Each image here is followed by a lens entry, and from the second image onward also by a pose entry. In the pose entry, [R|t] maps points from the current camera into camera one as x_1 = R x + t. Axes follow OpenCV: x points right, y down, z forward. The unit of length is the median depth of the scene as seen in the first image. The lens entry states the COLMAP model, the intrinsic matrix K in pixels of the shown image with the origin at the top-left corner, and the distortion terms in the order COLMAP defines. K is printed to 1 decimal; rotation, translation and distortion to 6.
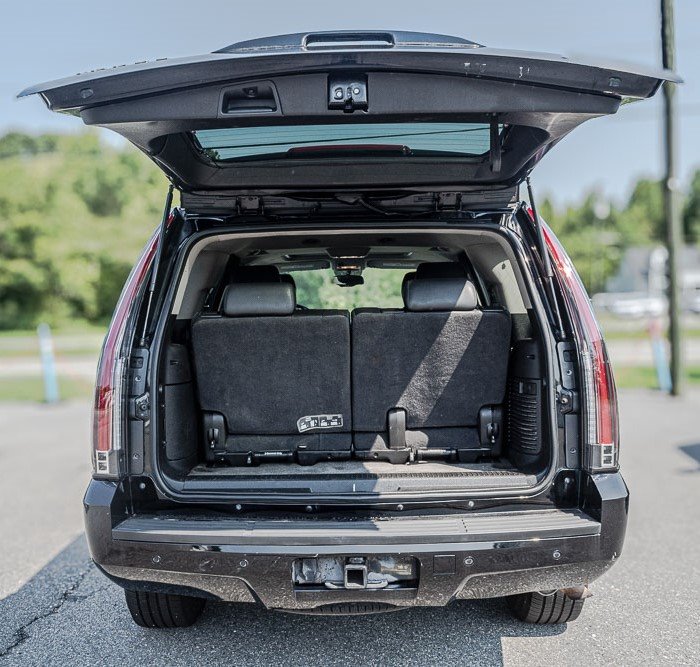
lens RADIAL K [[788.5, 0, 343.8], [0, 788.5, 334.4], [0, 0, 1]] dist [0.051517, 0.000000]
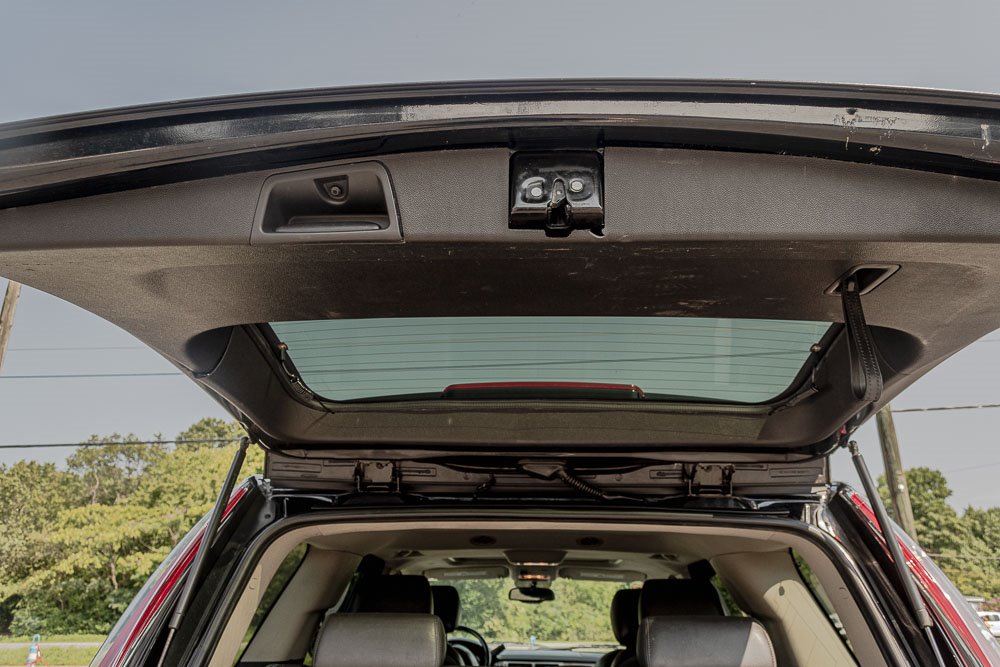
lens RADIAL K [[785.3, 0, 497.4], [0, 785.3, 336.3], [0, 0, 1]] dist [0.016192, 0.000703]
pose [[0.998941, 0.020800, -0.041029, -0.005001], [-0.034217, 0.932123, -0.360521, -0.049531], [0.030745, 0.361544, 0.931848, 0.401413]]
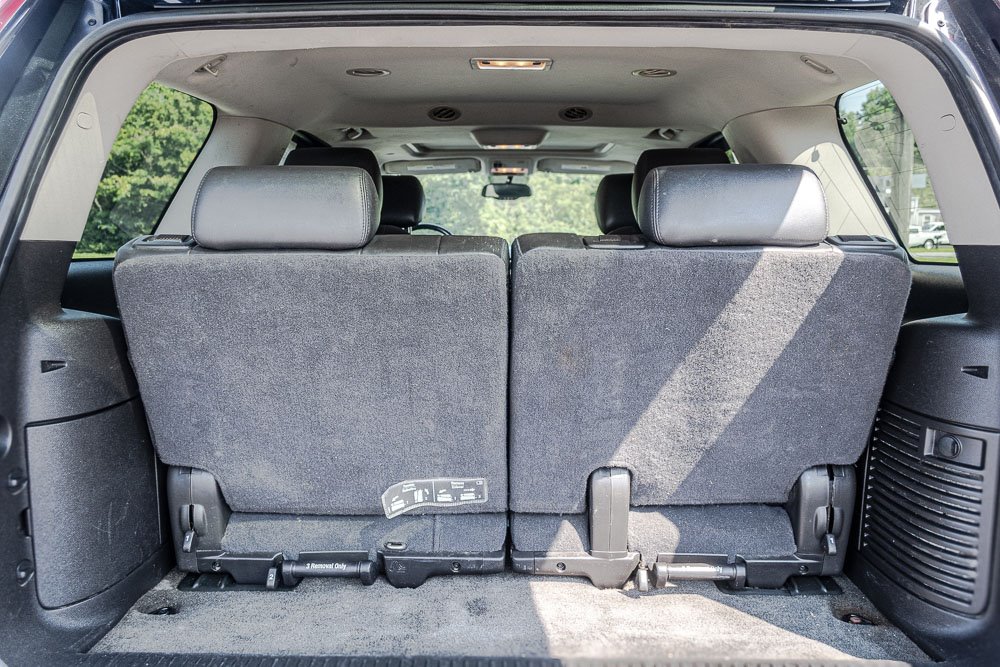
lens RADIAL K [[785.3, 0, 493.5], [0, 785.3, 333.9], [0, 0, 1]] dist [0.016192, 0.000703]
pose [[0.999702, 0.021734, -0.011144, 0.005258], [-0.020552, 0.995077, 0.096954, -0.021271], [0.013196, -0.096696, 0.995226, 0.589257]]
